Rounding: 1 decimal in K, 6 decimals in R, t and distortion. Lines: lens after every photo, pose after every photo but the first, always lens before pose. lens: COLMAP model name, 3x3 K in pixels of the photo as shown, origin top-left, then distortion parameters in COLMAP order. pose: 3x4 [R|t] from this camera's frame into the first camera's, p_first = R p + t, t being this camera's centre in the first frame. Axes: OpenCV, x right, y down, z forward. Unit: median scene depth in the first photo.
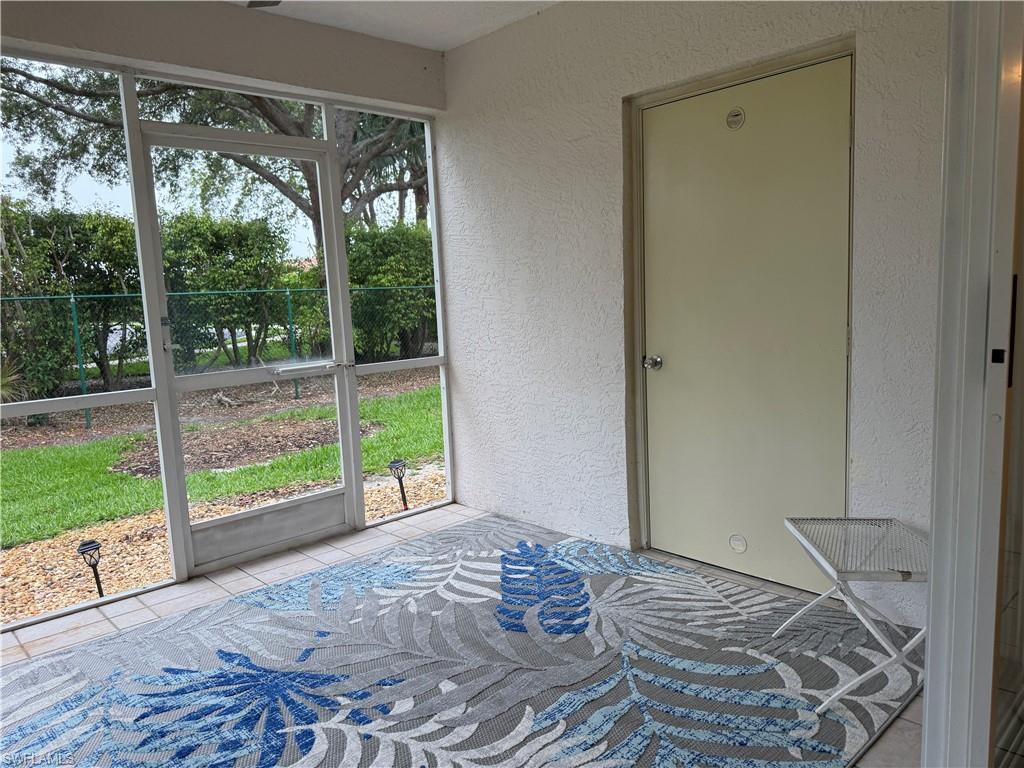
lens RADIAL K [[726.8, 0, 506.9], [0, 726.8, 382.4], [0, 0, 1]] dist [0.053749, -0.064910]
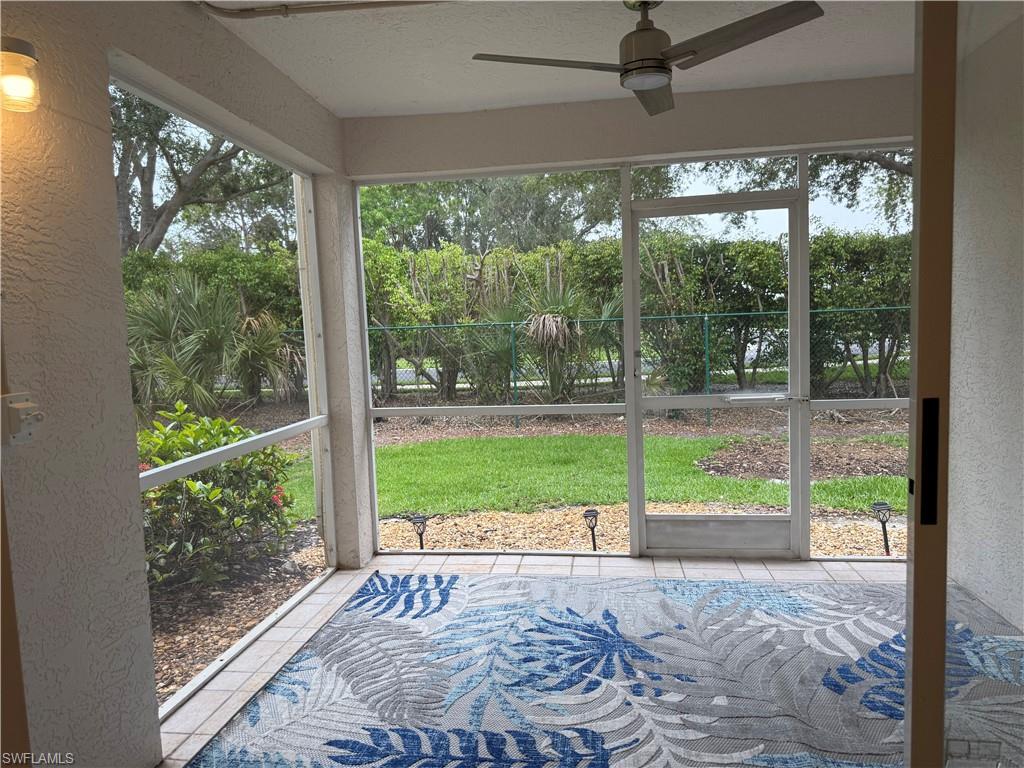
lens RADIAL K [[726.8, 0, 513.2], [0, 726.8, 384.3], [0, 0, 1]] dist [0.053749, -0.064910]
pose [[0.634672, 0.084201, -0.768181, 0.367635], [-0.089778, 0.995349, 0.034926, -0.050573], [0.767549, 0.046799, 0.639280, 0.019433]]
